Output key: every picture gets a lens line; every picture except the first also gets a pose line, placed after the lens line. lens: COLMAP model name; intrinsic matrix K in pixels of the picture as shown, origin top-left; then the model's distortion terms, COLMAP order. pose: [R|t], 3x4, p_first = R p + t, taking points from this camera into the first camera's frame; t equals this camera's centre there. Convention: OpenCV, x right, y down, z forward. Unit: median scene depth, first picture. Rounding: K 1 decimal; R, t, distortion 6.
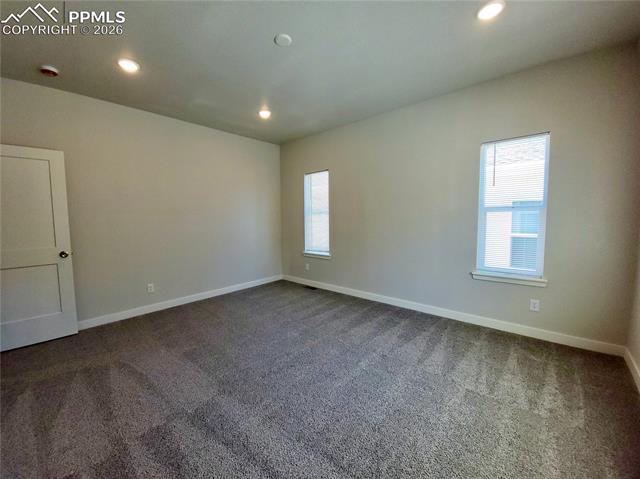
lens RADIAL K [[253.2, 0, 306.4], [0, 253.2, 235.2], [0, 0, 1]] dist [0.000885, -0.009353]
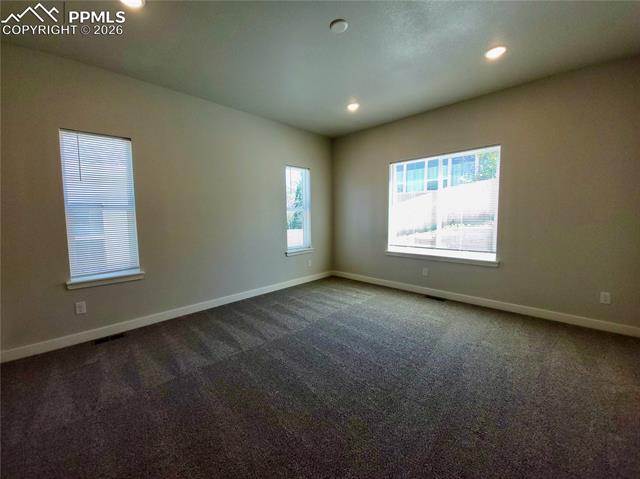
lens RADIAL K [[253.2, 0, 306.4], [0, 253.2, 235.2], [0, 0, 1]] dist [0.000885, -0.009353]
pose [[0.052209, -0.069759, 0.996197, -0.855975], [0.082177, 0.994474, 0.065332, -0.039068], [-0.995249, 0.078454, 0.057654, 0.867814]]
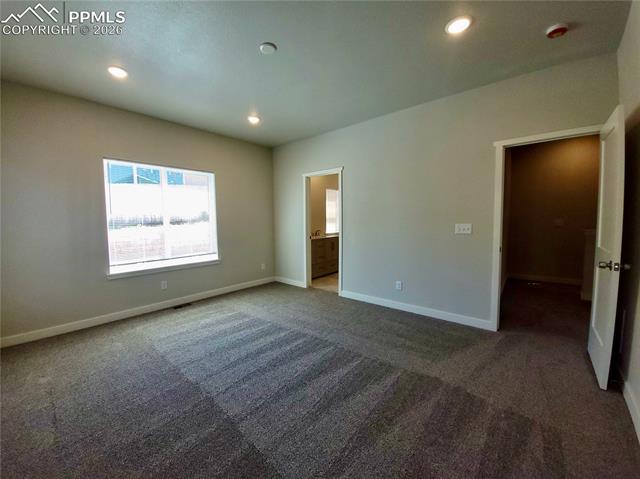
lens RADIAL K [[253.2, 0, 306.4], [0, 253.2, 235.2], [0, 0, 1]] dist [0.000885, -0.009353]
pose [[-0.999577, 0.028977, 0.002495, -0.180945], [0.029057, 0.991215, 0.129031, -0.108232], [0.001266, 0.129048, -0.991637, 1.640108]]
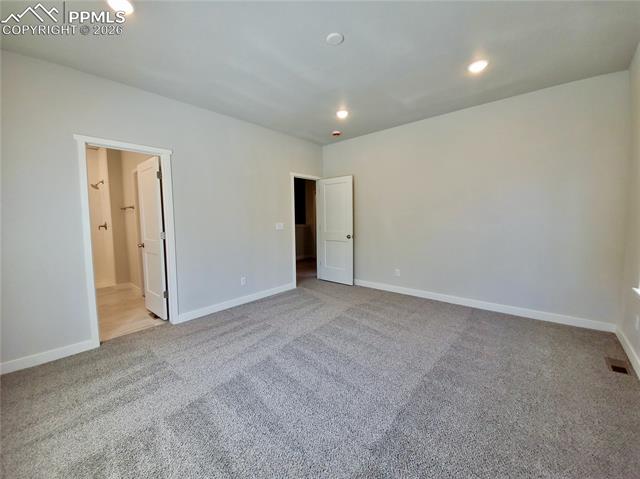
lens RADIAL K [[253.2, 0, 306.4], [0, 253.2, 235.2], [0, 0, 1]] dist [0.000885, -0.009353]
pose [[-0.002034, 0.081502, -0.996671, 0.742177], [-0.051612, 0.995336, 0.081498, -0.058029], [0.998665, 0.051606, 0.002182, 0.710307]]
